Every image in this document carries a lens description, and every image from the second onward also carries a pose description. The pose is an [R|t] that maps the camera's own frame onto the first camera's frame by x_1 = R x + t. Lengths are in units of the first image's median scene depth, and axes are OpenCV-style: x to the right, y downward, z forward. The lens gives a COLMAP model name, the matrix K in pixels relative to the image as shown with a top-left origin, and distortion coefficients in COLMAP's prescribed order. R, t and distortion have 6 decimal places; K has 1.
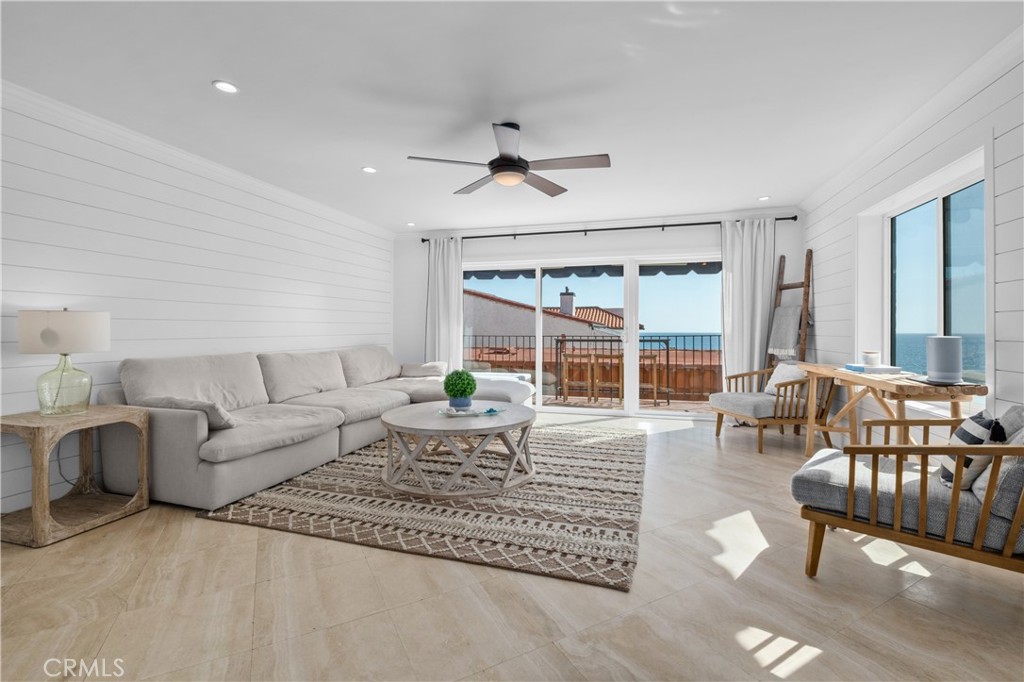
lens RADIAL K [[441.4, 0, 506.4], [0, 441.4, 332.6], [0, 0, 1]] dist [-0.001116, -0.001709]
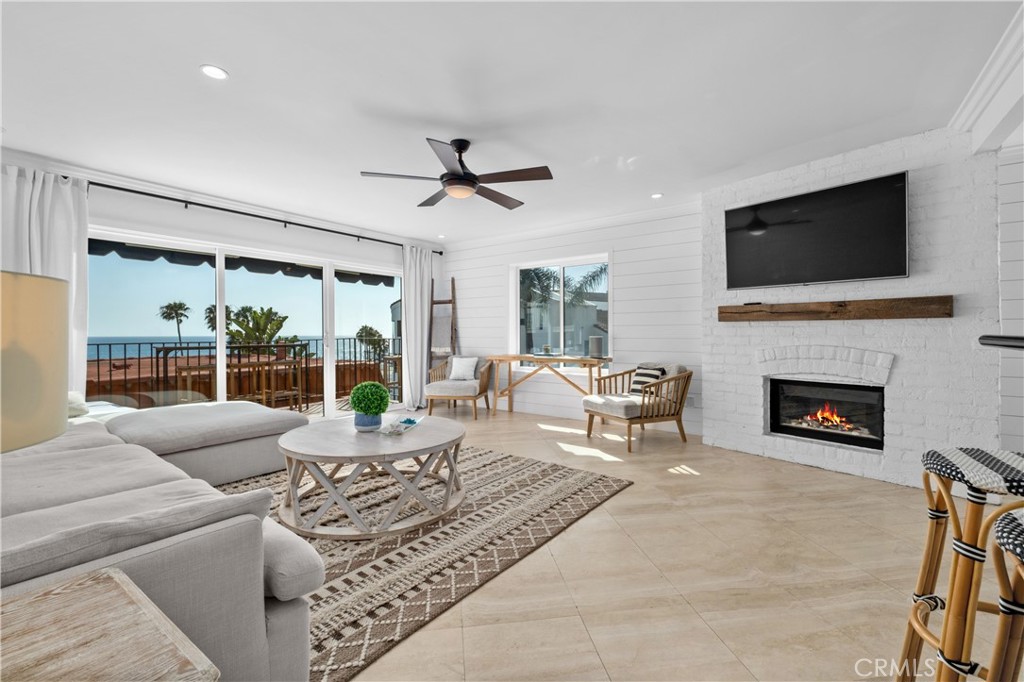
lens RADIAL K [[441.4, 0, 509.1], [0, 441.4, 340.9], [0, 0, 1]] dist [-0.001116, -0.001709]
pose [[0.340471, -0.021207, 0.940016, -0.517483], [0.009913, 0.999771, 0.018965, -0.006770], [-0.940203, 0.002861, 0.340604, 0.288968]]
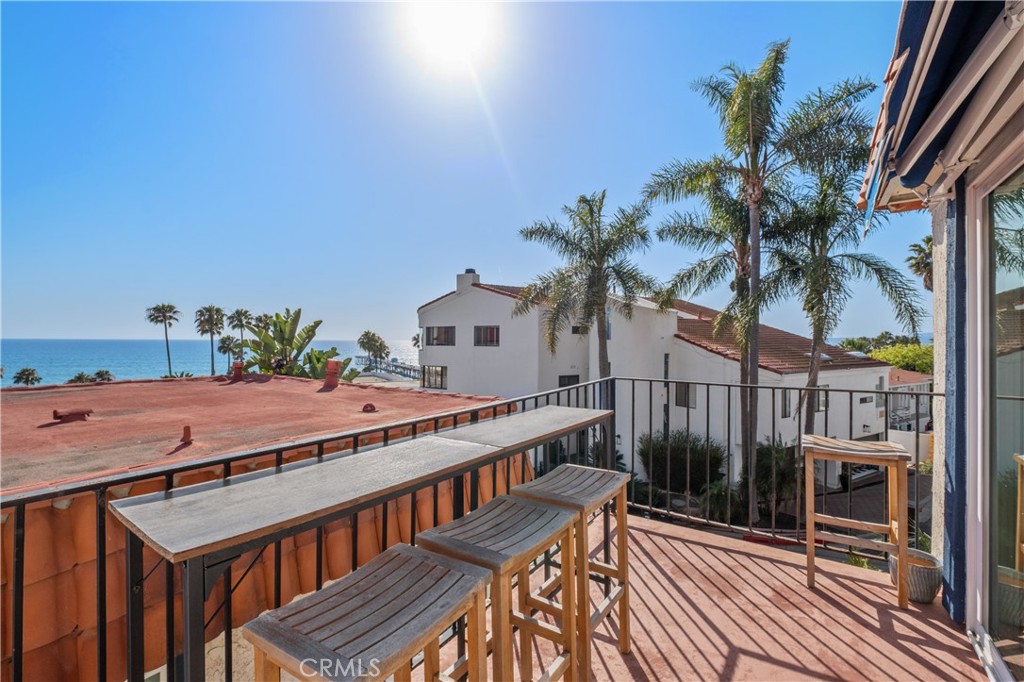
lens RADIAL K [[441.4, 0, 511.5], [0, 441.4, 341.1], [0, 0, 1]] dist [-0.001116, -0.001709]
pose [[0.319778, -0.005287, 0.947478, 0.054772], [0.000685, 0.999985, 0.005348, -0.046262], [-0.947492, -0.001061, 0.319777, 1.203746]]
